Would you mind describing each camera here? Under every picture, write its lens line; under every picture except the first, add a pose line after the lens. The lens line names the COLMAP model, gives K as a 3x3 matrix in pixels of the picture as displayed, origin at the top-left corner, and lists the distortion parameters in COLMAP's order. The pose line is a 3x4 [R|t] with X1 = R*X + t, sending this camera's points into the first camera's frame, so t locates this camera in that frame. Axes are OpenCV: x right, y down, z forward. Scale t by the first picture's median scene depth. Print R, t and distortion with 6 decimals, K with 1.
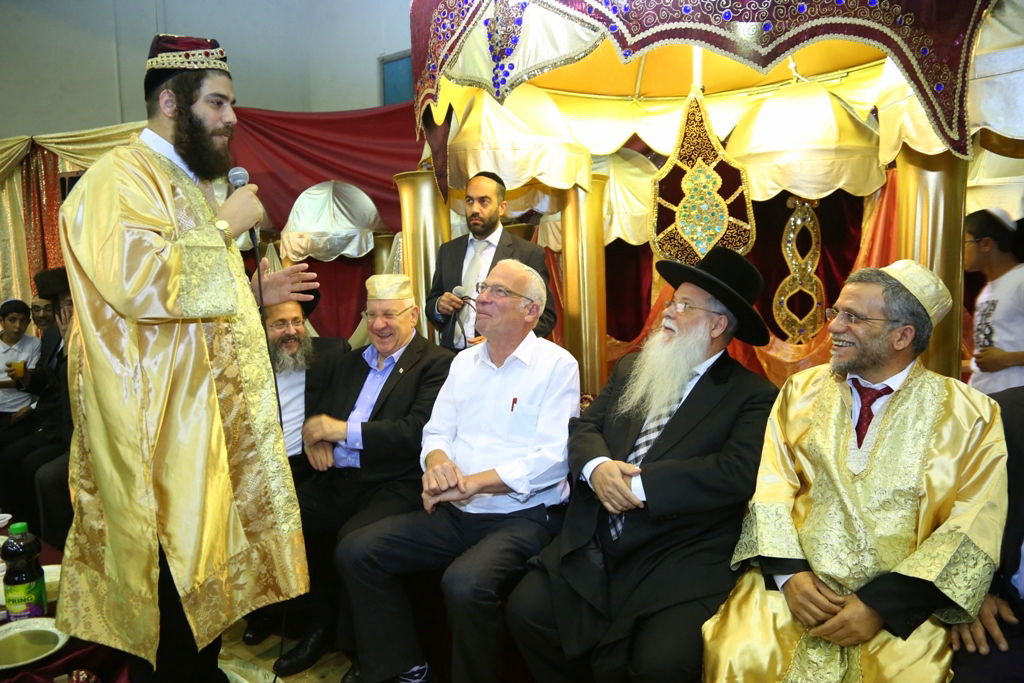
lens RADIAL K [[713.8, 0, 486.6], [0, 713.8, 333.4], [0, 0, 1]] dist [-0.062015, 0.012342]
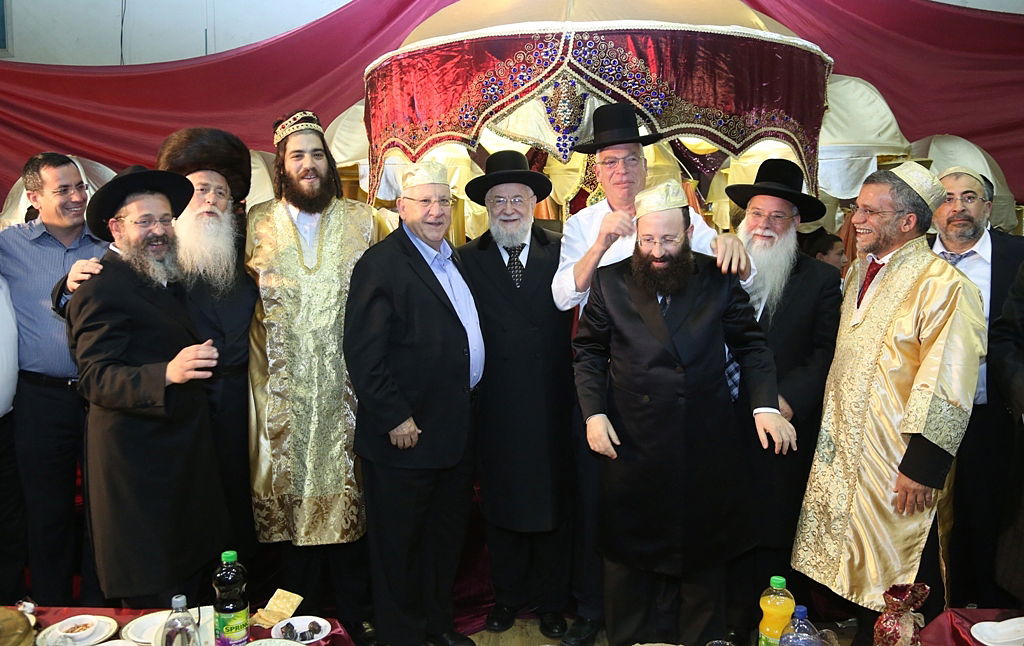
lens RADIAL K [[918.2, 0, 498.1], [0, 918.2, 288.1], [0, 0, 1]] dist [-0.050952, 0.008720]
pose [[0.847529, -0.043819, 0.528937, -0.803433], [0.055164, 0.998461, -0.005674, -0.072611], [-0.527874, 0.033987, 0.848642, -0.305331]]
